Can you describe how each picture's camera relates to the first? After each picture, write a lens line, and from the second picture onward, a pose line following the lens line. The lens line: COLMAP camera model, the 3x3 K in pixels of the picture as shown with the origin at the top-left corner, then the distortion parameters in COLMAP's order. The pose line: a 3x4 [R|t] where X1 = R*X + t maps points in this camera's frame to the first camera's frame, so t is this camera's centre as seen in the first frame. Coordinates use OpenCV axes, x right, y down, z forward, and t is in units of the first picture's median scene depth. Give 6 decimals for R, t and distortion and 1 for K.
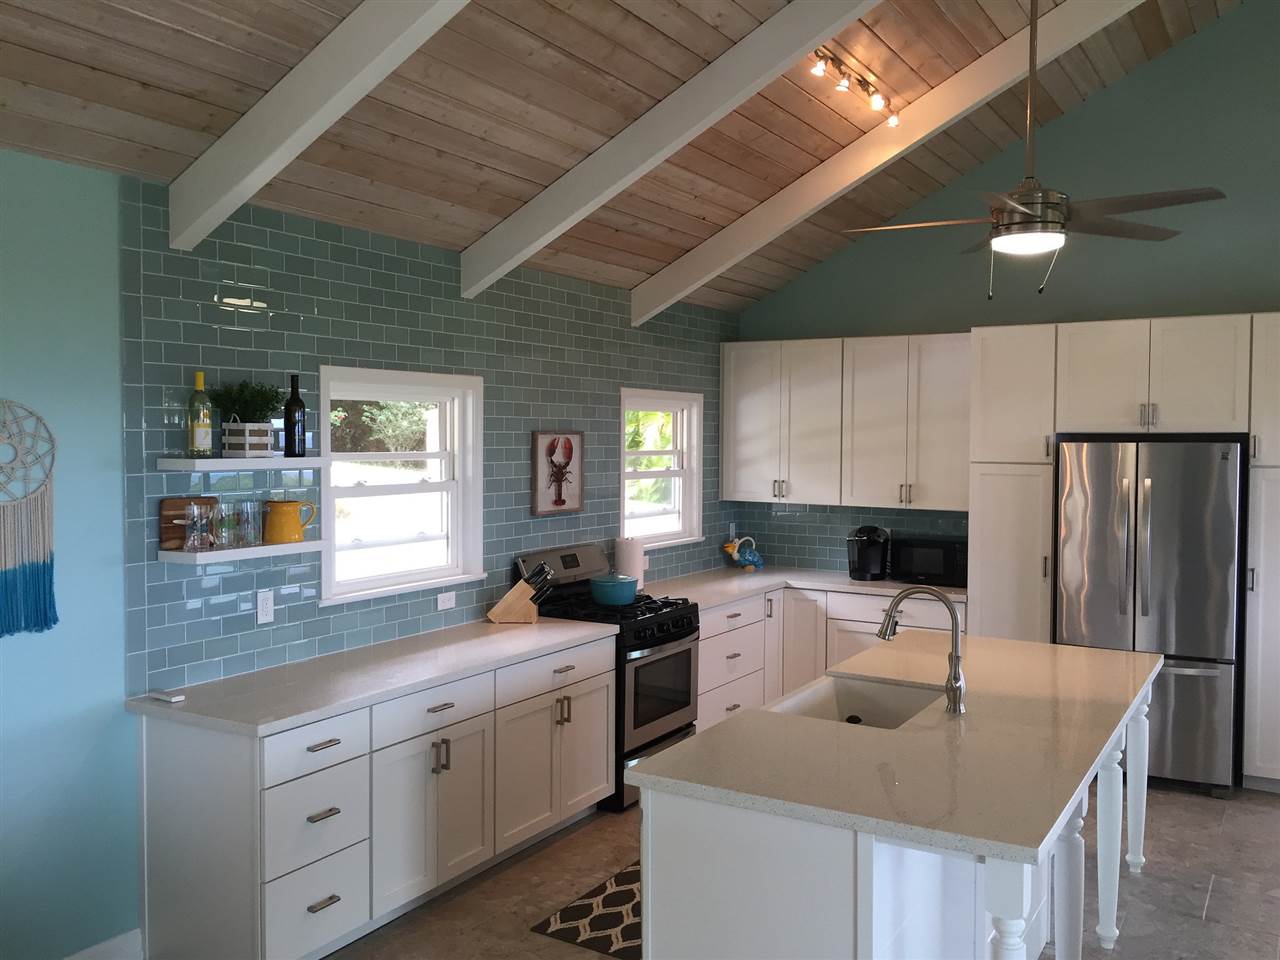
lens RADIAL K [[1096.1, 0, 640.0], [0, 1096.1, 480.0], [0, 0, 1]] dist [0.030897, -0.004403]
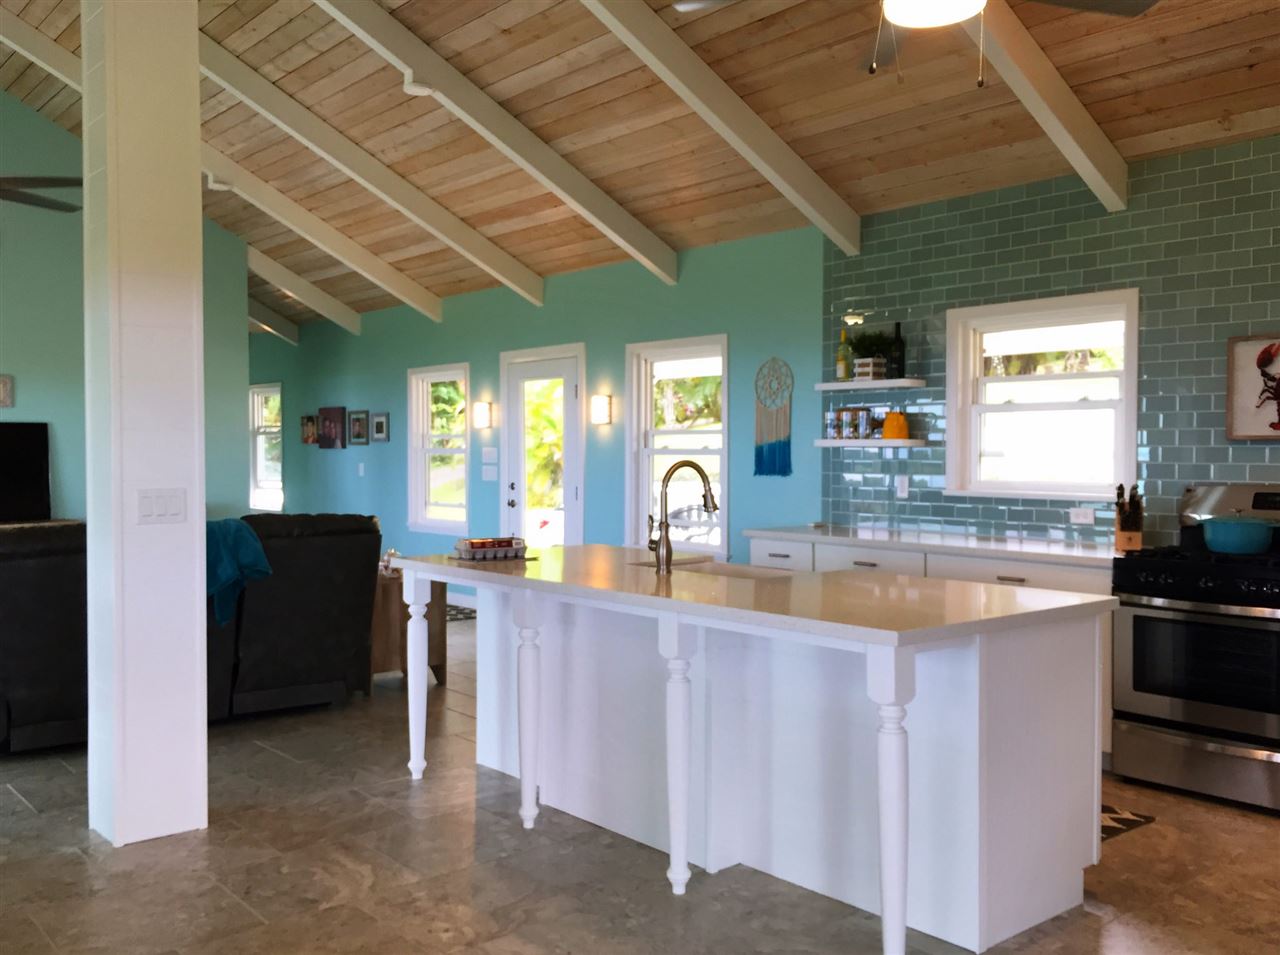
lens RADIAL K [[1183.9, 0, 640.0], [0, 1183.9, 477.5], [0, 0, 1]] dist [0.038966, -0.016385]
pose [[-0.329669, 0.015871, -0.943963, 0.934667], [-0.041439, 0.998652, 0.031263, 0.052815], [0.943187, 0.049423, -0.328567, 0.906624]]
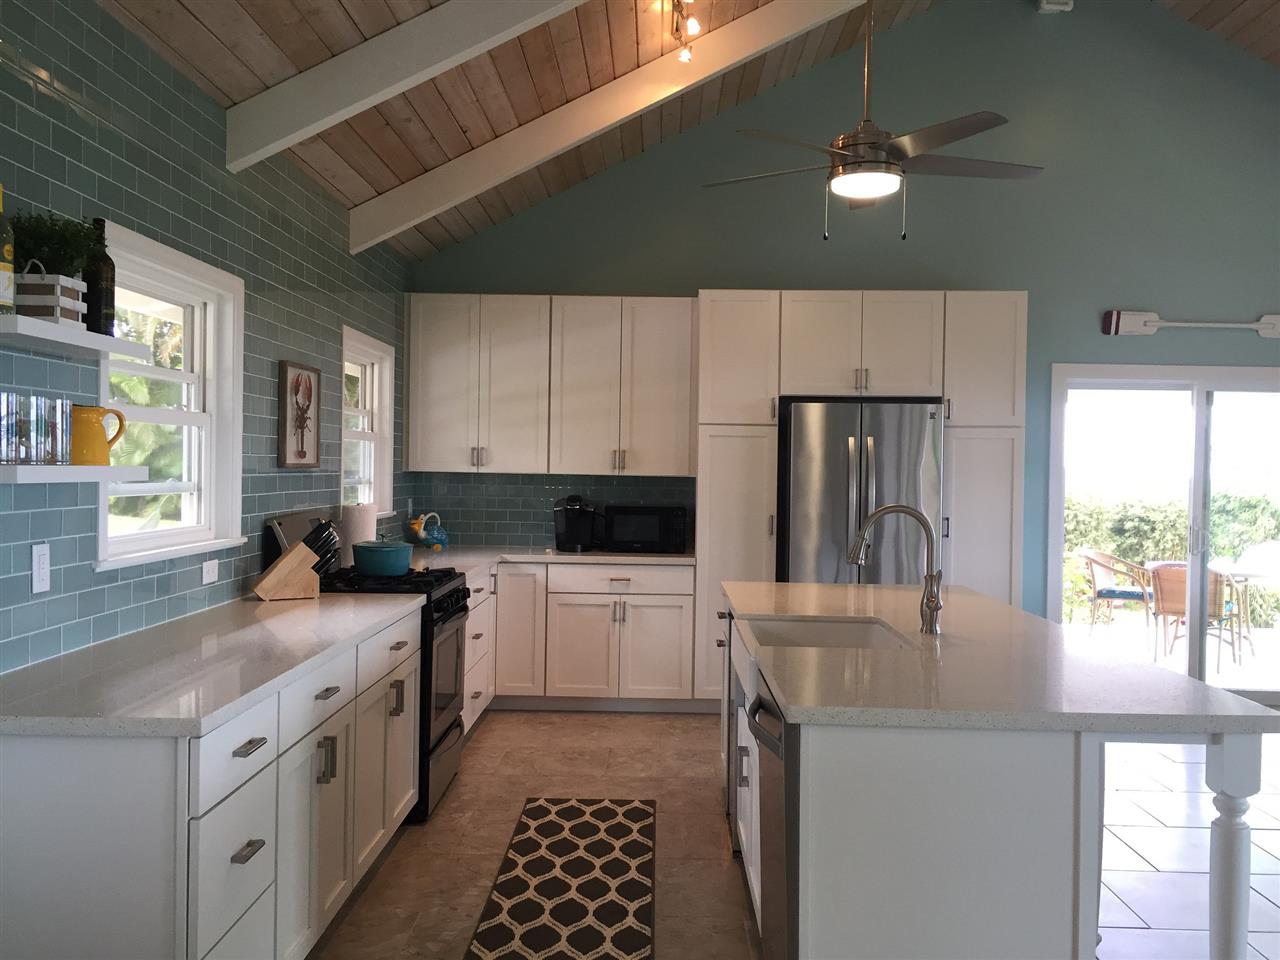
lens RADIAL K [[1096.1, 0, 640.0], [0, 1096.1, 480.0], [0, 0, 1]] dist [0.030897, -0.004403]
pose [[0.867328, 0.000261, 0.497737, -0.275468], [0.011004, 0.999745, -0.019700, 0.061377], [-0.497616, 0.022563, 0.867104, 0.191466]]
